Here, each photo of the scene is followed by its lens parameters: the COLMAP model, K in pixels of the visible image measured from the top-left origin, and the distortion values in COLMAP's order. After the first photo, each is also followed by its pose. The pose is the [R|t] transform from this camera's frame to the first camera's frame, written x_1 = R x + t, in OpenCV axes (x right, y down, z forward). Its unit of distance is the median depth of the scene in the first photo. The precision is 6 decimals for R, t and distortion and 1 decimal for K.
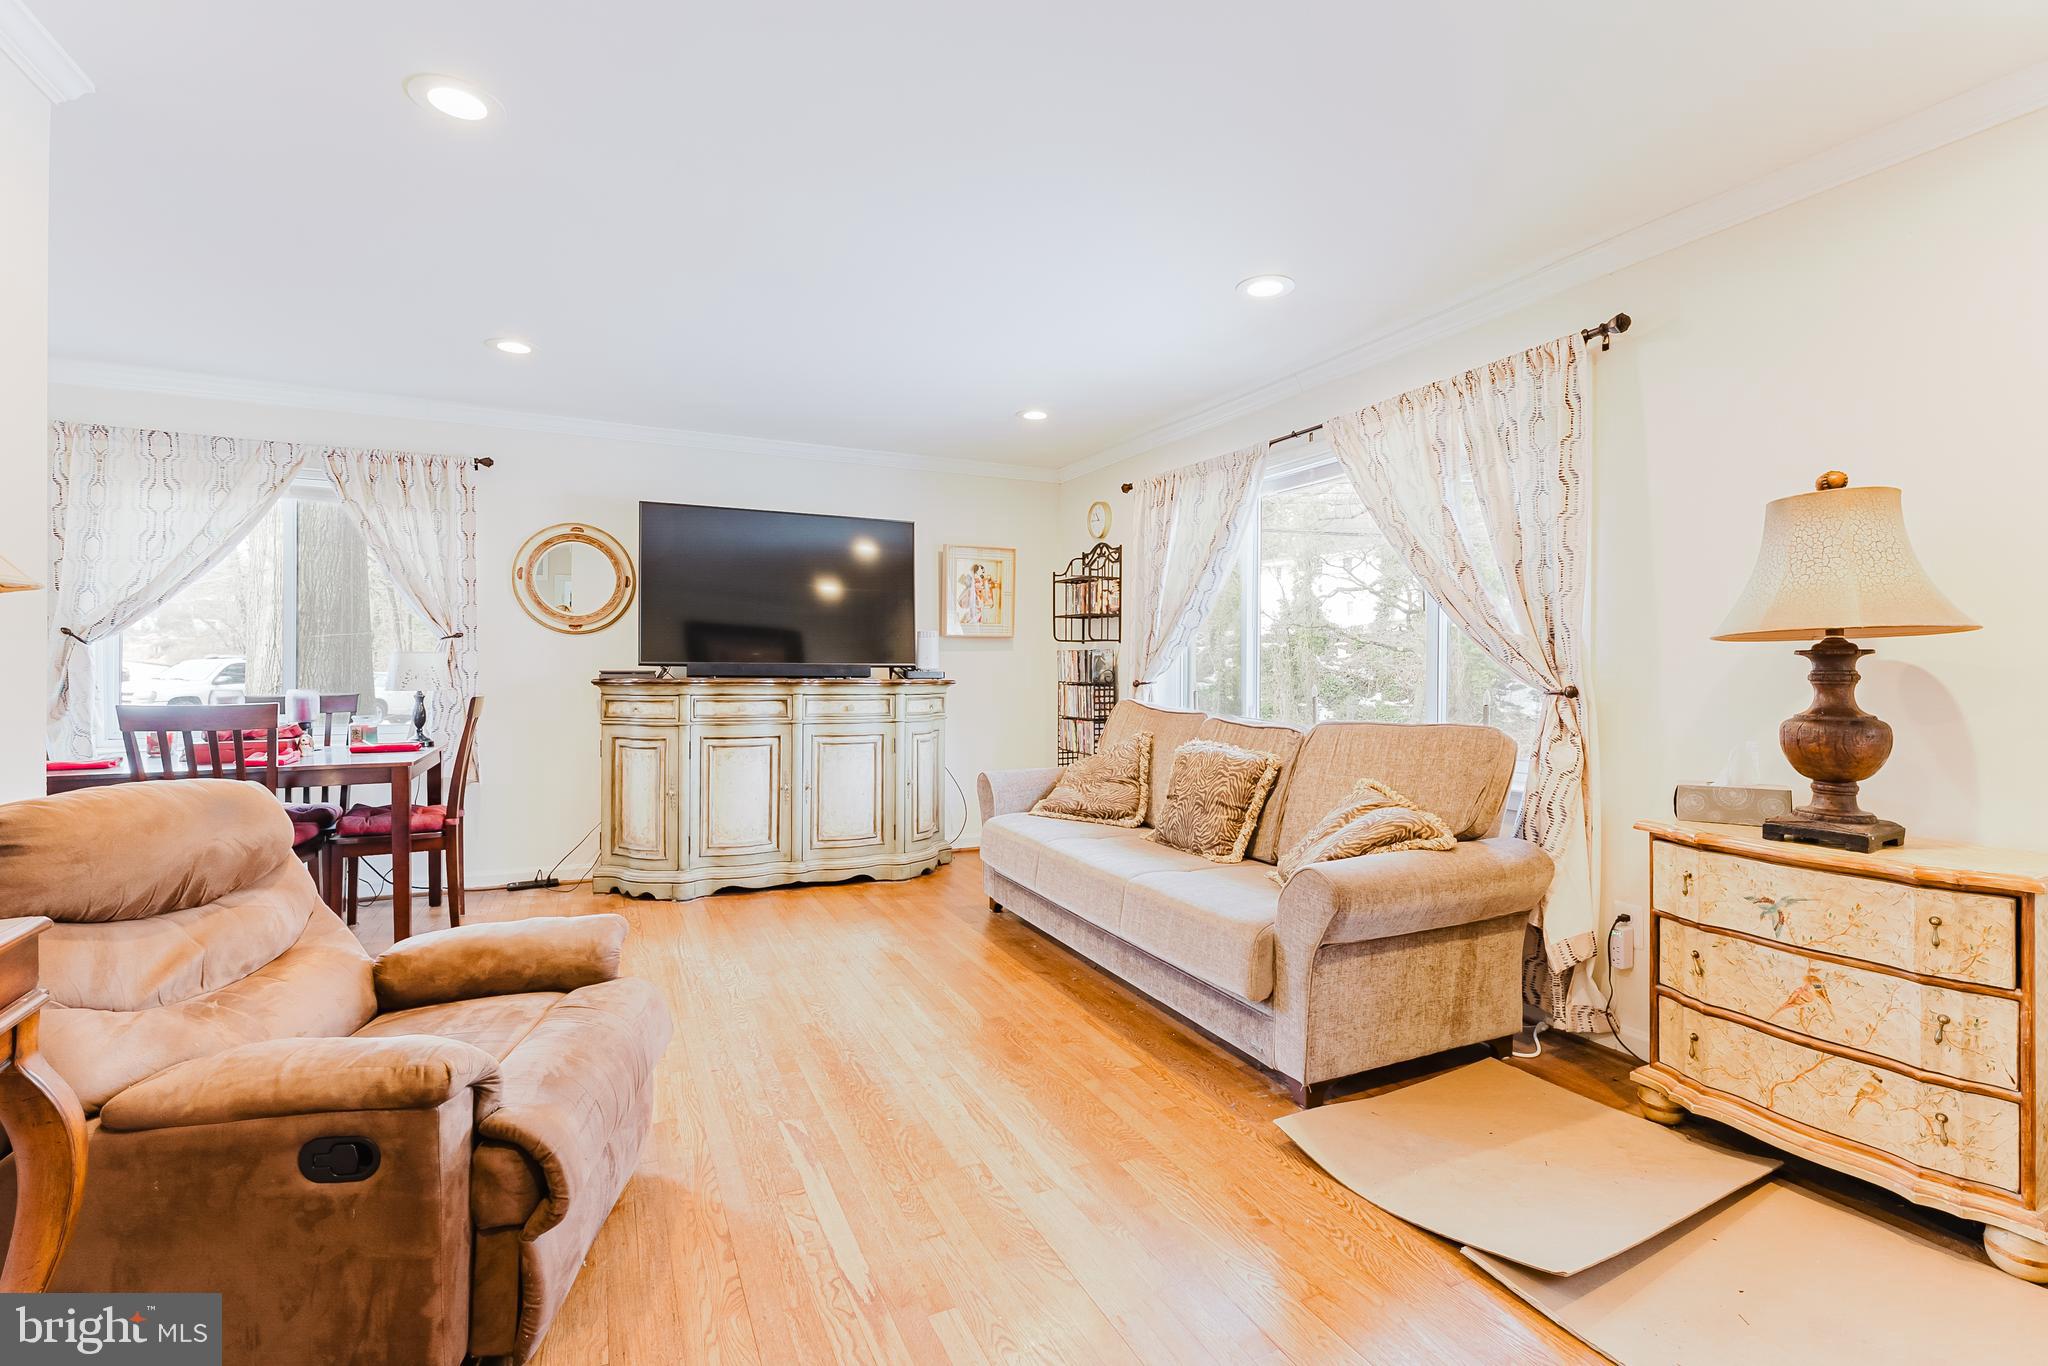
lens RADIAL K [[930.9, 0, 1075.0], [0, 930.9, 679.9], [0, 0, 1]] dist [-0.000367, 0.000060]
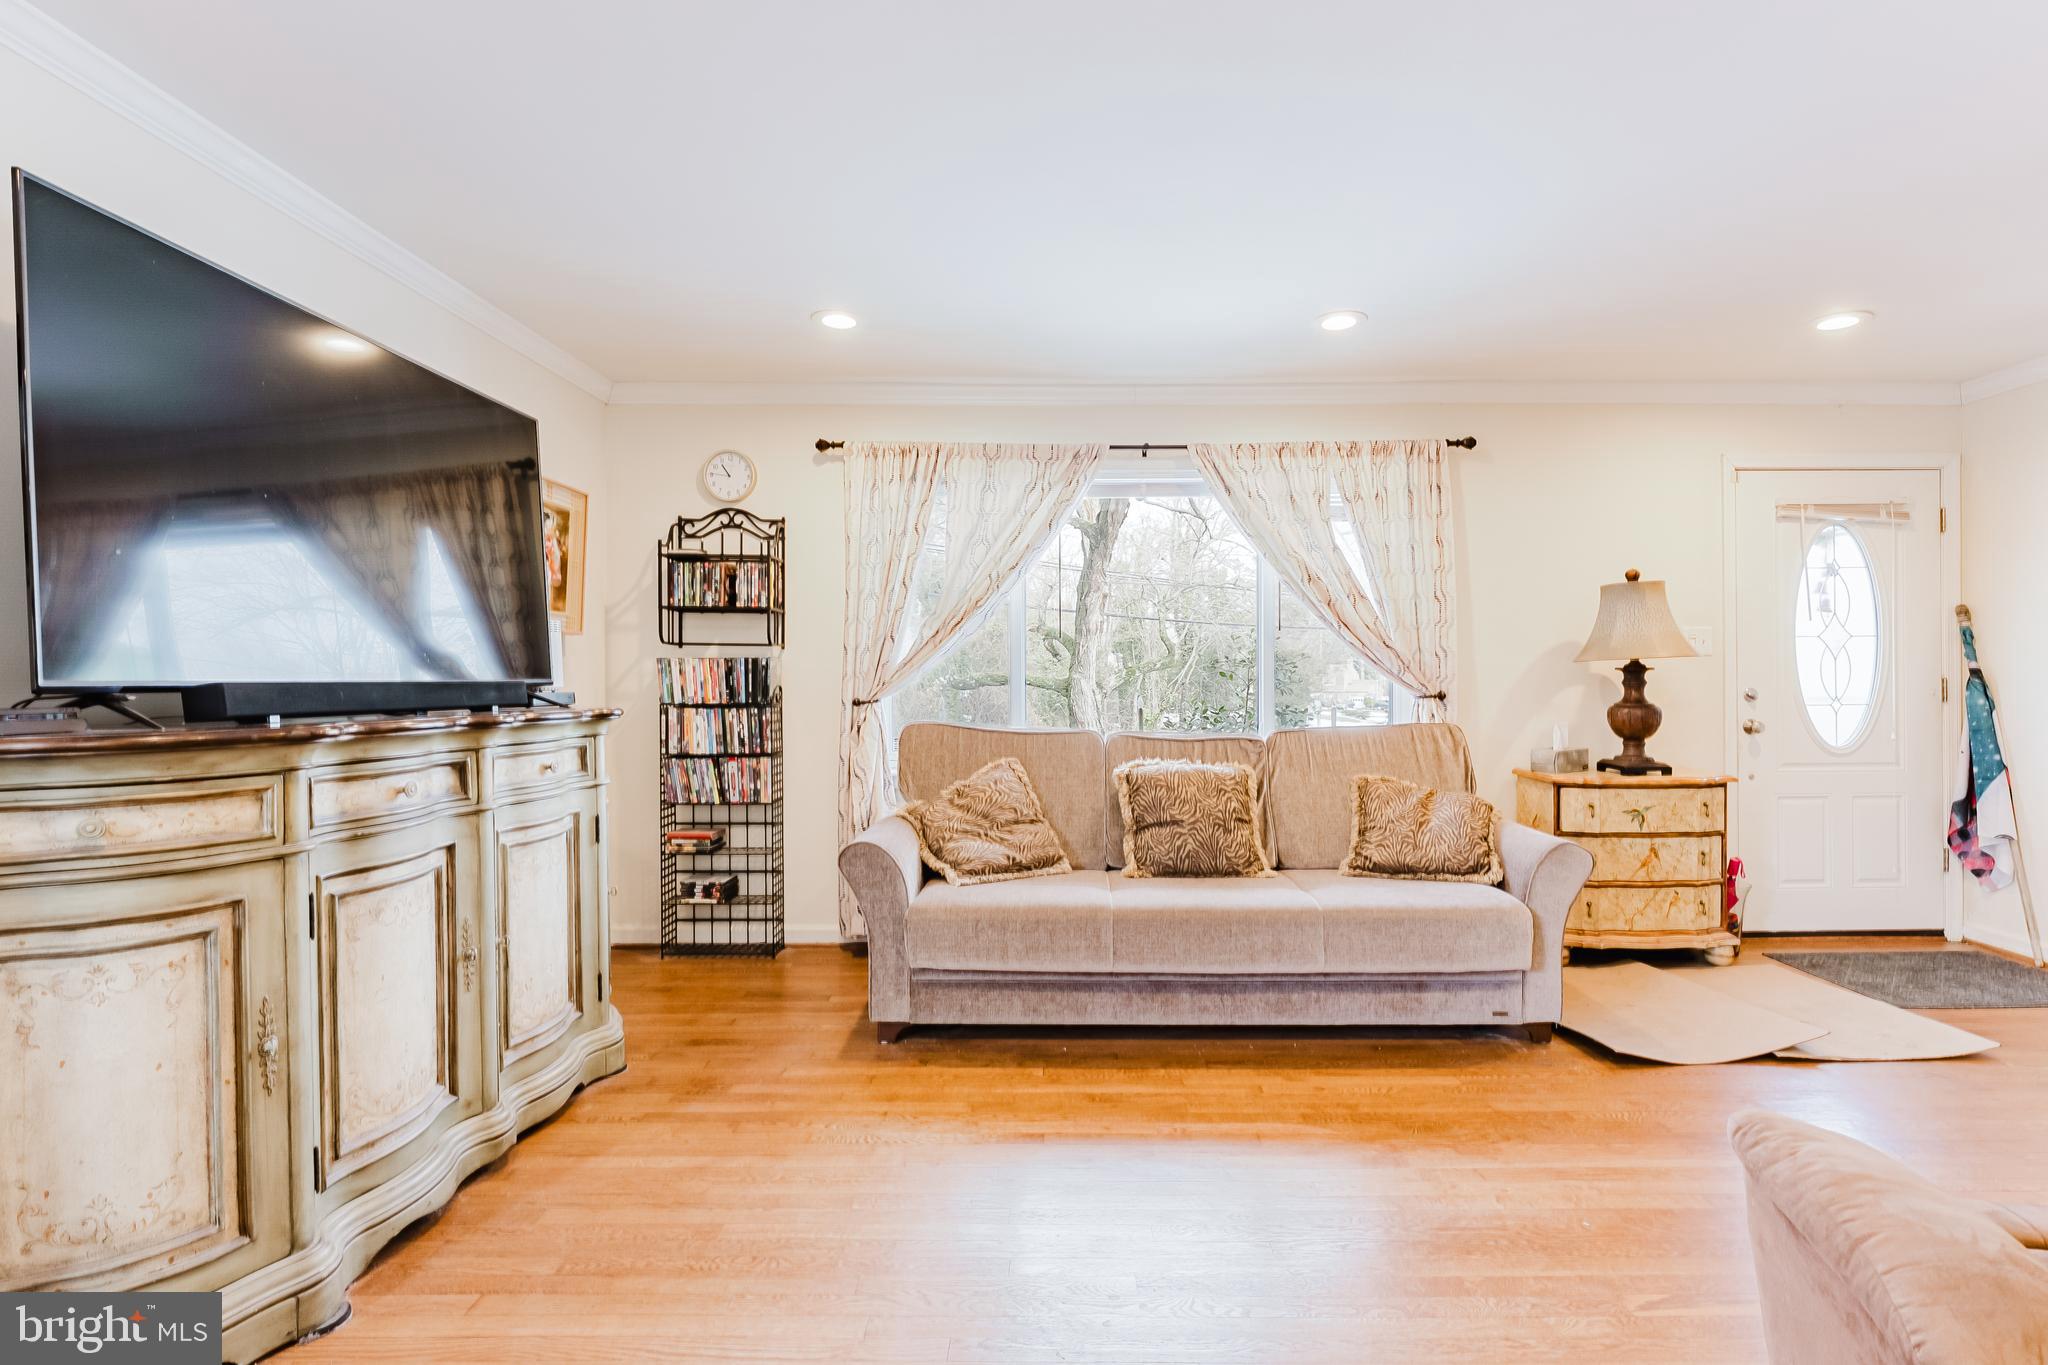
lens RADIAL K [[930.9, 0, 1032.1], [0, 930.9, 682.0], [0, 0, 1]] dist [-0.000367, 0.000060]
pose [[0.447862, -0.012897, 0.894010, -0.763182], [0.017802, 0.999826, 0.005505, -0.019912], [-0.893926, 0.013449, 0.448014, 0.707698]]
